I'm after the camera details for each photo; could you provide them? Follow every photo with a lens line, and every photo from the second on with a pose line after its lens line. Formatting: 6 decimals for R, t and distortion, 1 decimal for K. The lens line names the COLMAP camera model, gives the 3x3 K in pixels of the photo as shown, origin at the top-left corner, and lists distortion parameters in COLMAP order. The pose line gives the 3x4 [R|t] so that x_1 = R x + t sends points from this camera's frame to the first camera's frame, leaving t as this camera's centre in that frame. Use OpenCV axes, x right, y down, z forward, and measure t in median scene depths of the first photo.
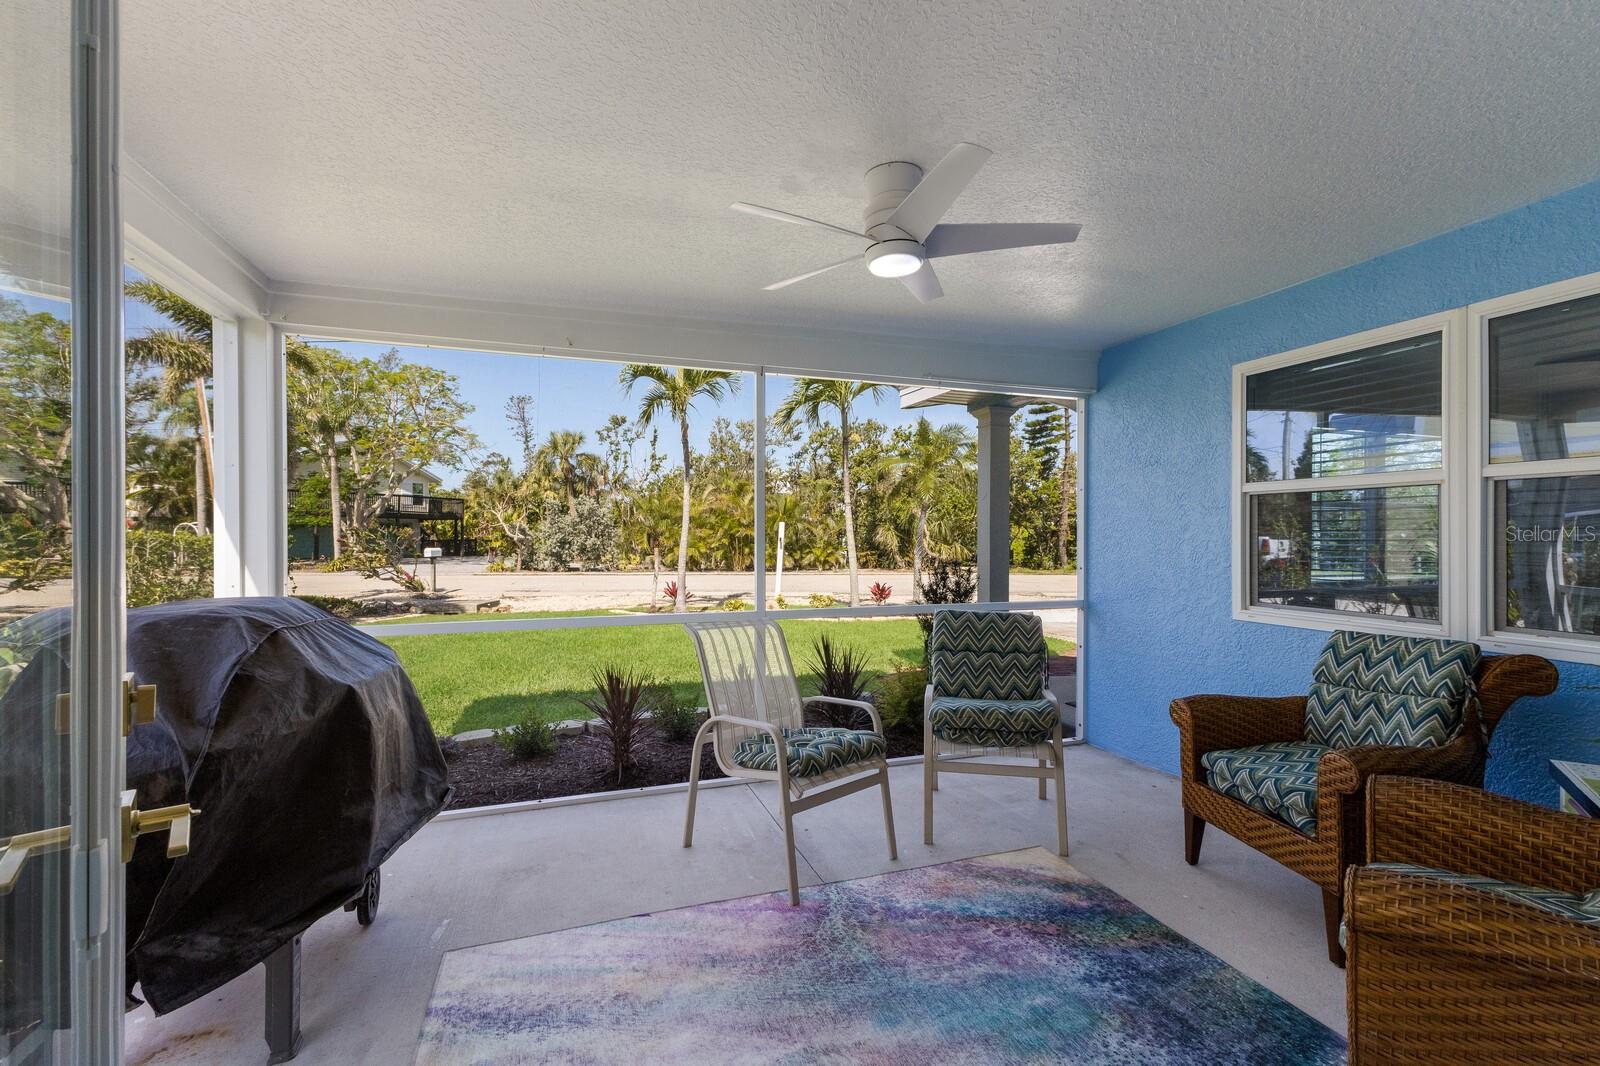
lens RADIAL K [[693.3, 0, 787.7], [0, 693.3, 538.2], [0, 0, 1]] dist [0.014239, -0.002534]
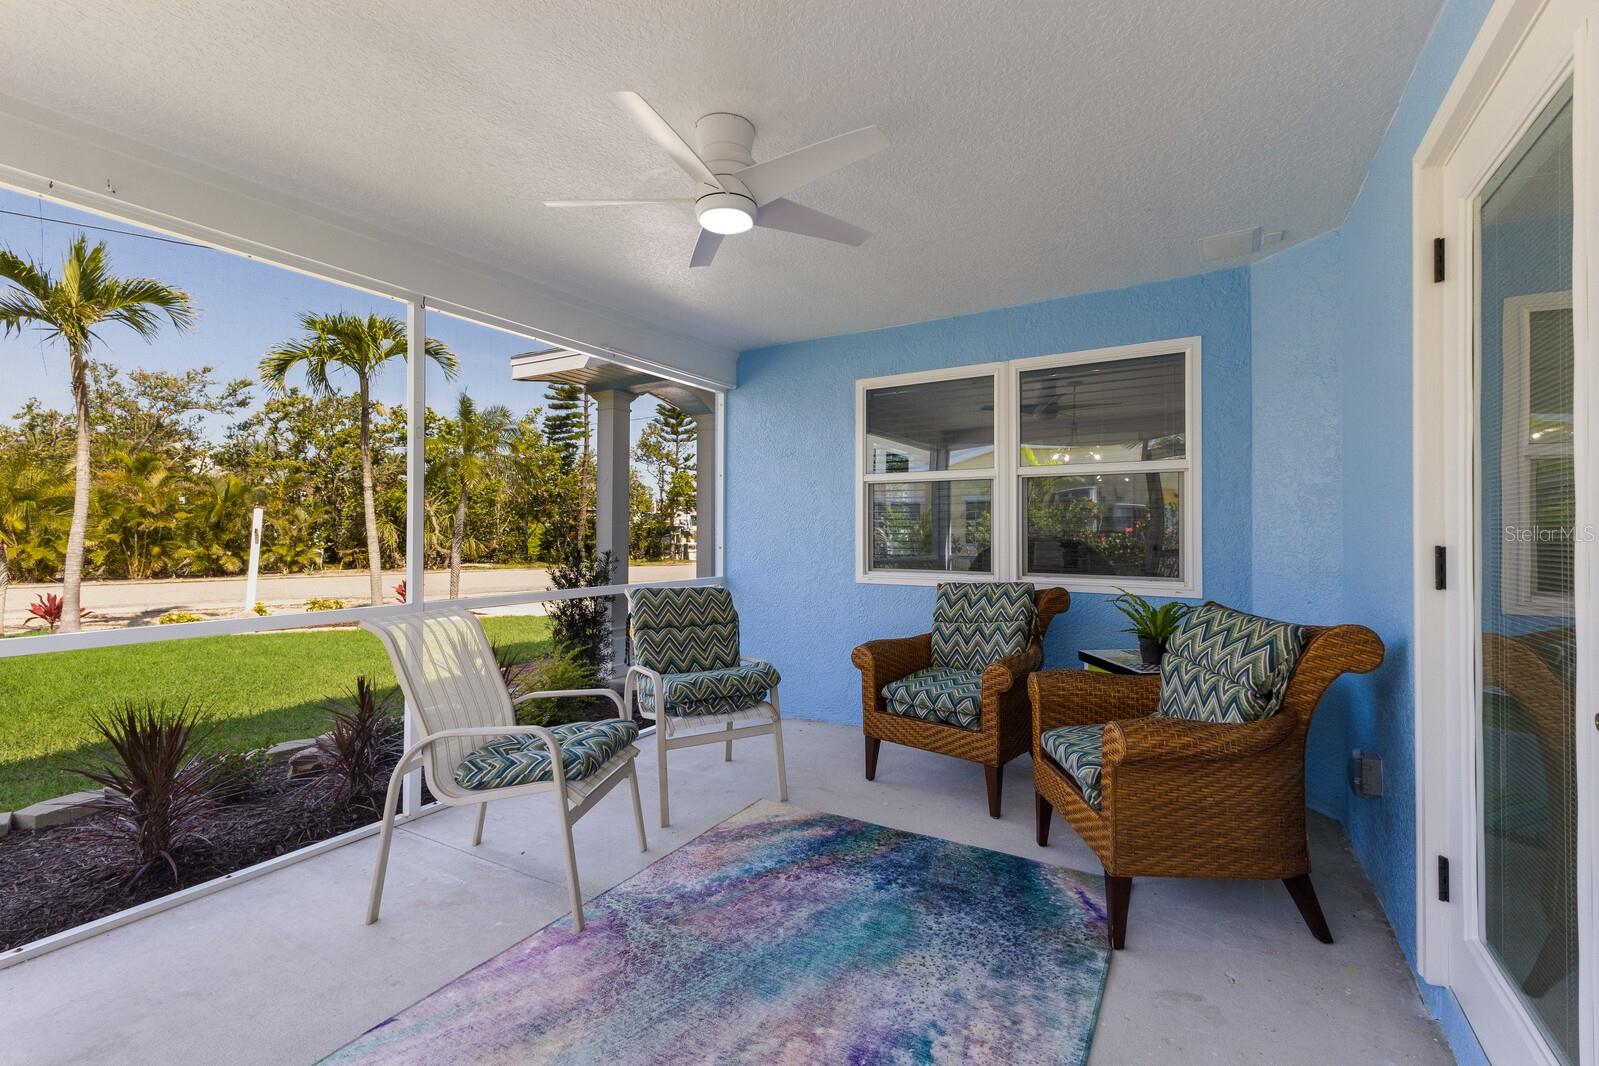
lens RADIAL K [[692.8, 0, 792.9], [0, 692.8, 526.4], [0, 0, 1]] dist [0.014239, -0.002534]
pose [[0.761568, 0.007262, 0.648045, -0.308241], [0.001179, 0.999920, -0.012591, 0.037571], [-0.648084, 0.010353, 0.761498, 0.155254]]
